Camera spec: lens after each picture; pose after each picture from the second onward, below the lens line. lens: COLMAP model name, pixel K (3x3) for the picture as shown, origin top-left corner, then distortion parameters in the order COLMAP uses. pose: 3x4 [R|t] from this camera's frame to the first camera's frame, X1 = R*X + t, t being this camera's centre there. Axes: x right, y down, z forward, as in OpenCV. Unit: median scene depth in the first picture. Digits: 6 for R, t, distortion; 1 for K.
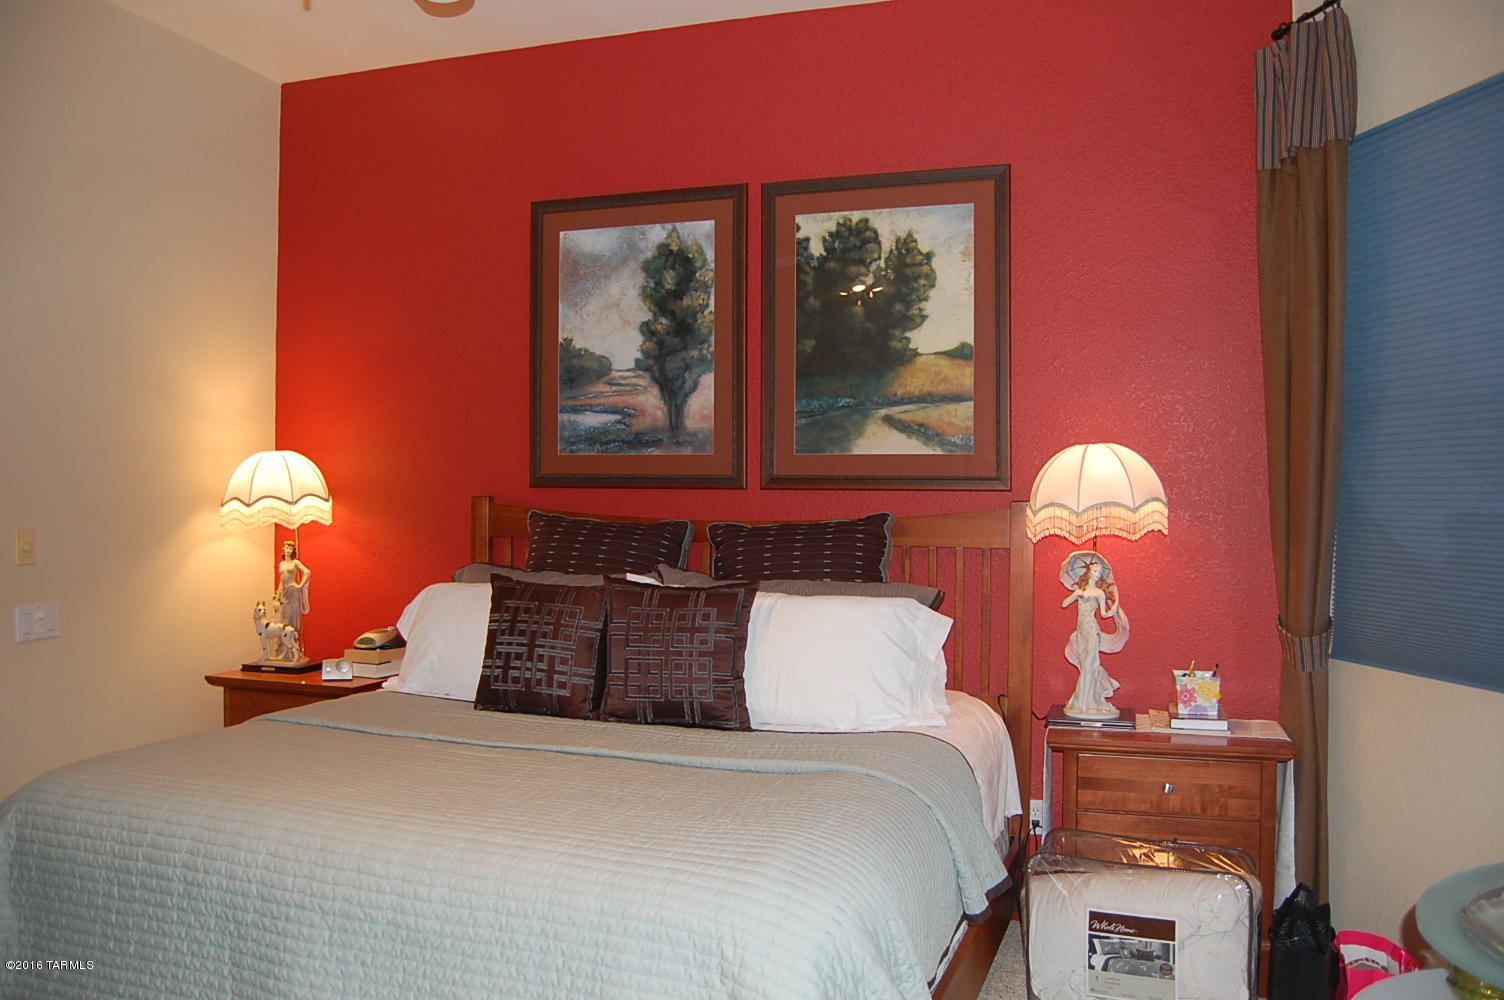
lens RADIAL K [[1173.5, 0, 755.6], [0, 1173.5, 500.4], [0, 0, 1]] dist [-0.087438, 0.035953]
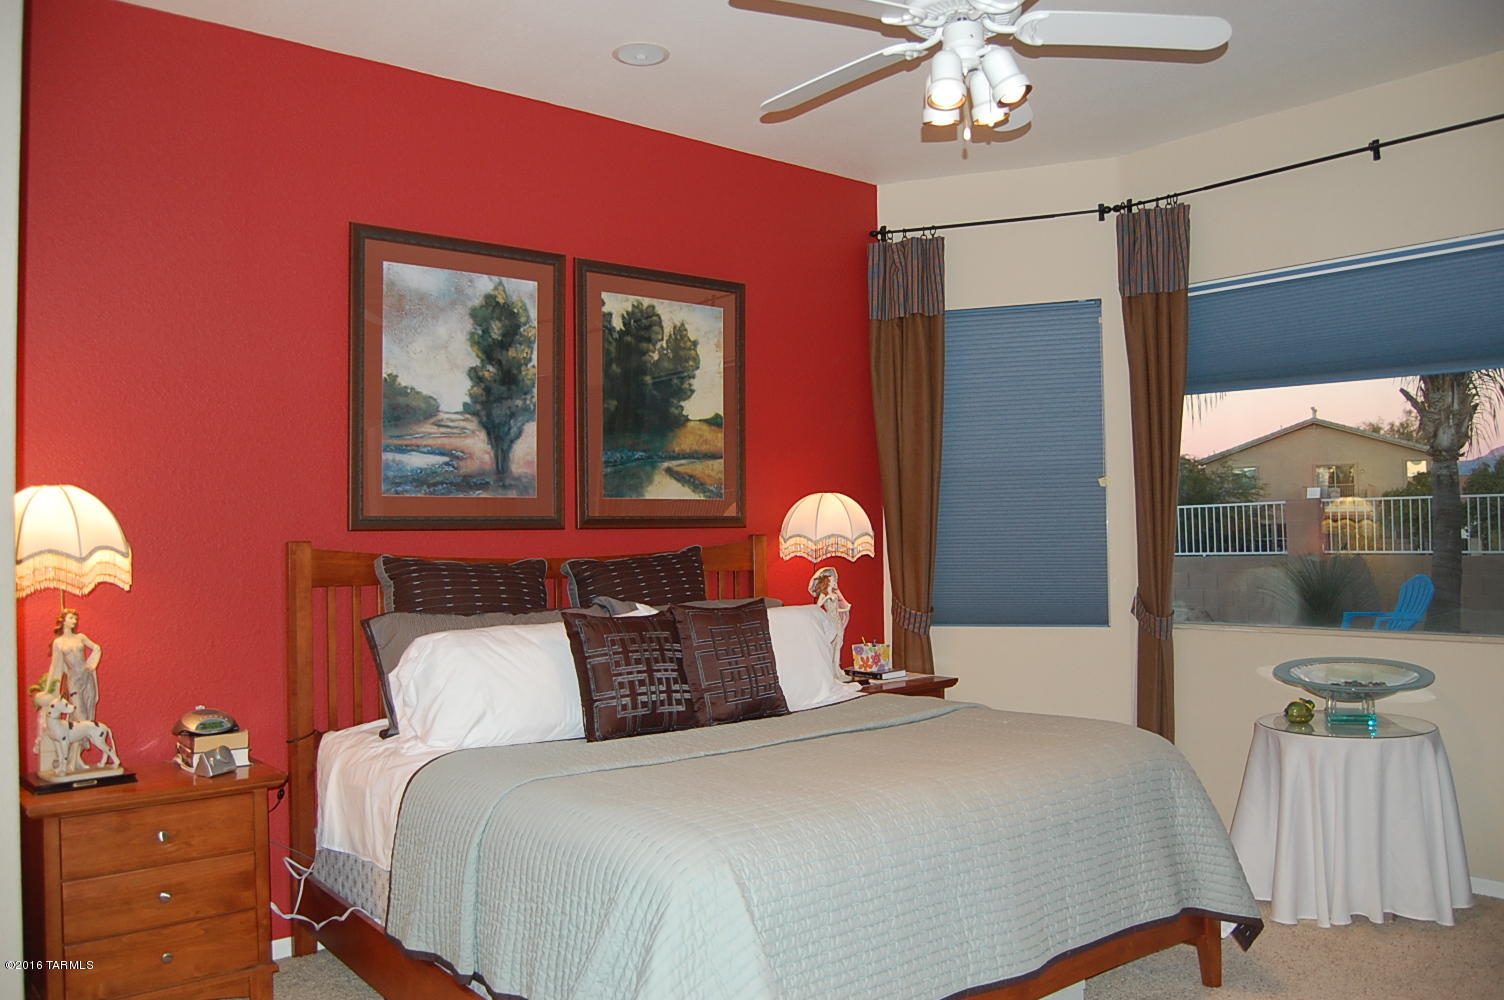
lens RADIAL K [[1173.5, 0, 756.7], [0, 1173.5, 496.6], [0, 0, 1]] dist [-0.087438, 0.035953]
pose [[0.517968, 0.011041, 0.855329, -0.857556], [0.027295, 0.999194, -0.029427, -0.003086], [-0.854964, 0.038588, 0.517249, 0.273107]]
